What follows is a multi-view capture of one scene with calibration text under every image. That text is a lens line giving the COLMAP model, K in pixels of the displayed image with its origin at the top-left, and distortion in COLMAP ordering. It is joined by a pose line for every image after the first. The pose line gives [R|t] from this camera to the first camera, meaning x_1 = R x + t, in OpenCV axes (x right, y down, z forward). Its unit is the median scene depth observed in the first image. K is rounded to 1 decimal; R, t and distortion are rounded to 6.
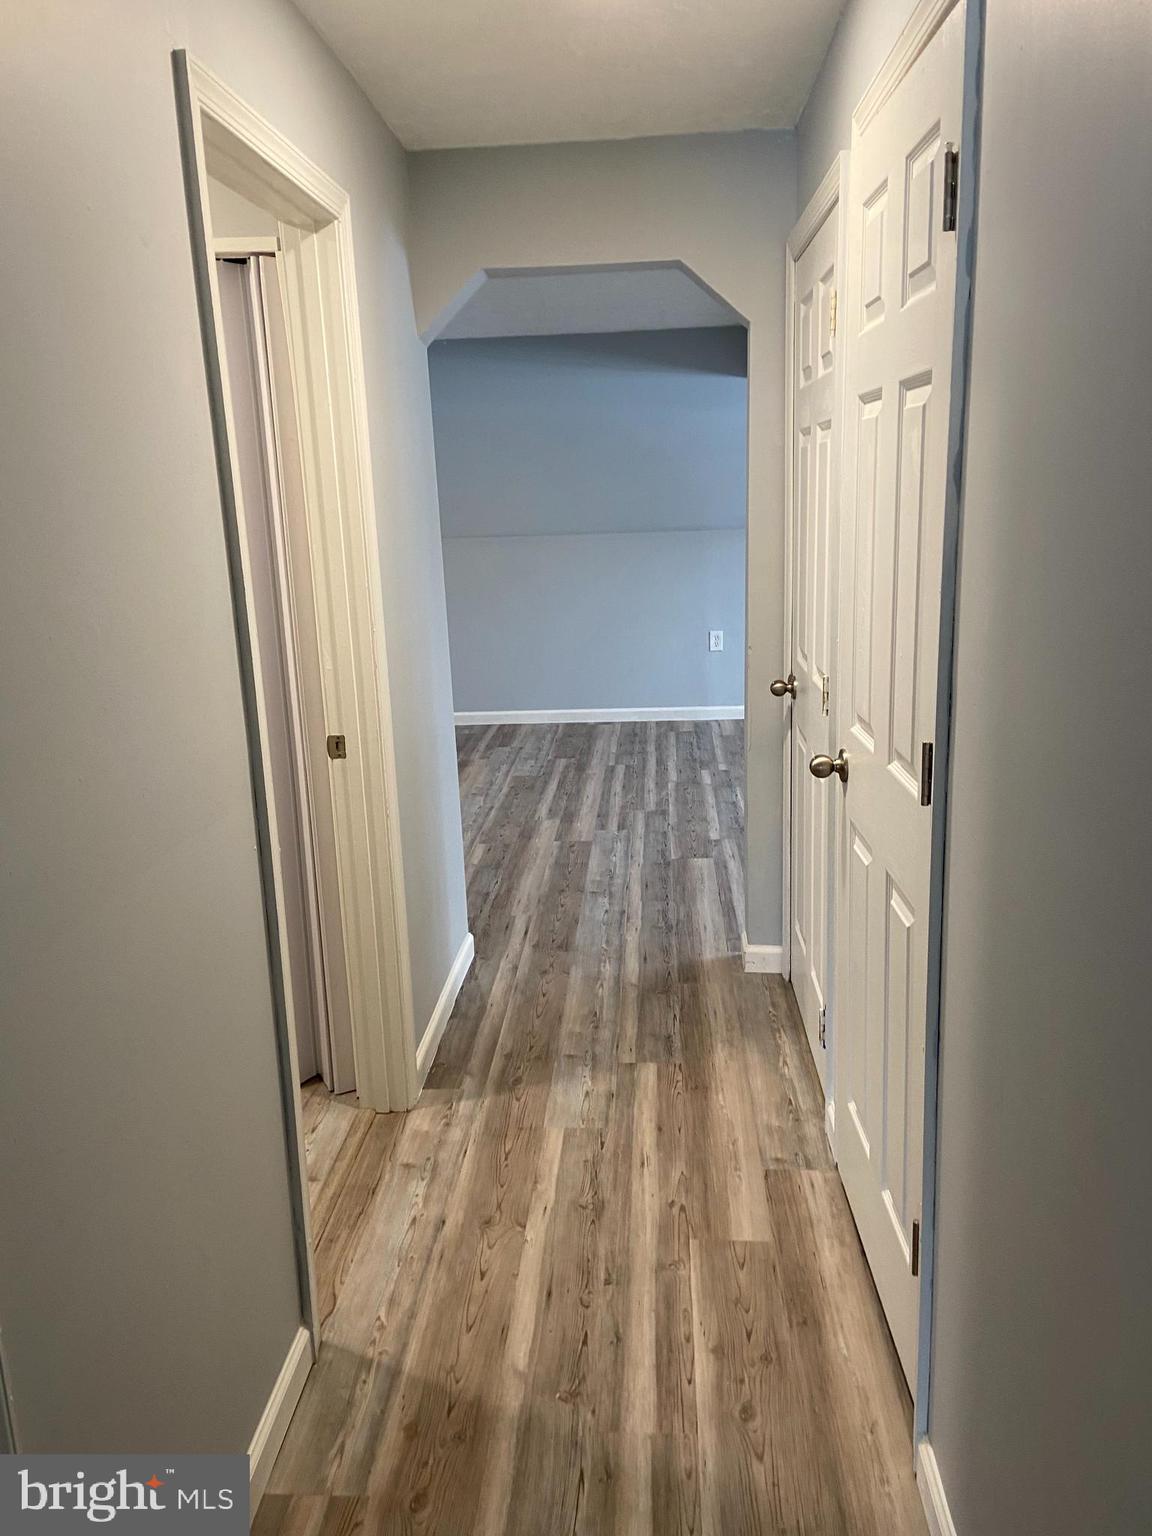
lens RADIAL K [[1159.7, 0, 576.0], [0, 1159.7, 768.0], [0, 0, 1]] dist [0.000634, -0.000402]
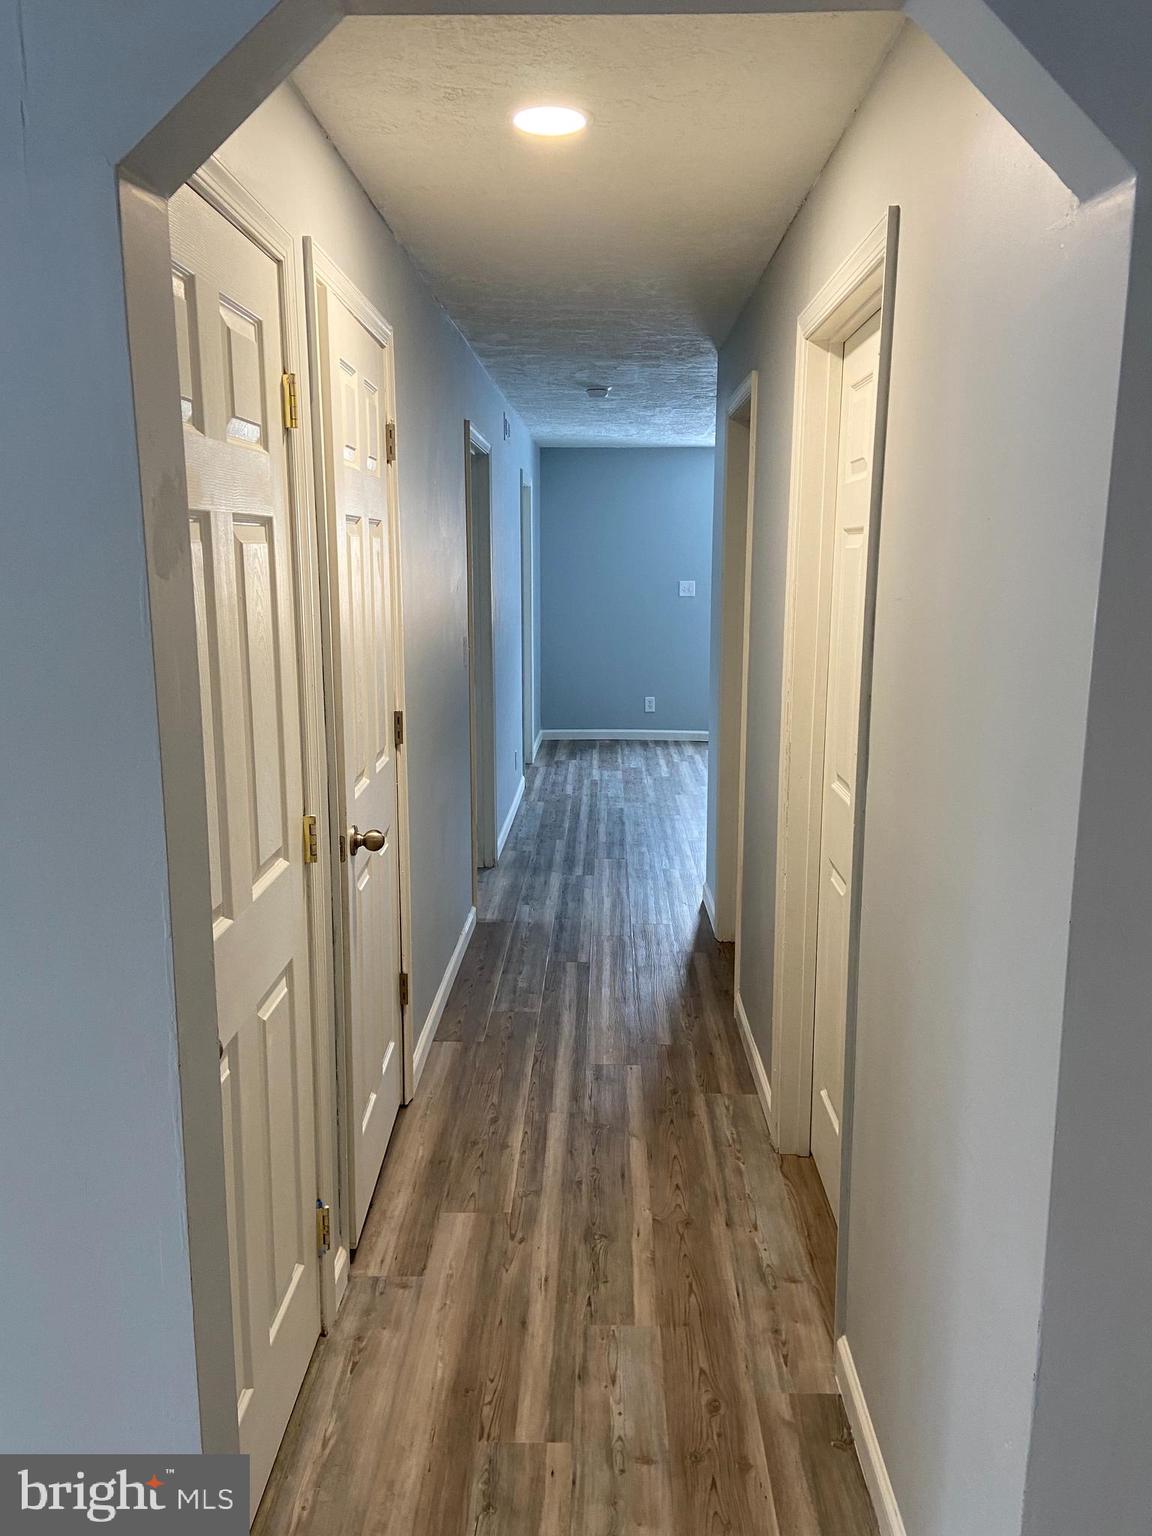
lens RADIAL K [[1159.7, 0, 576.0], [0, 1159.7, 768.0], [0, 0, 1]] dist [0.000634, -0.000402]
pose [[-0.998496, 0.041955, -0.035291, 0.049933], [0.023899, 0.912434, 0.408525, -0.447240], [0.049340, 0.407067, -0.912065, 1.741990]]
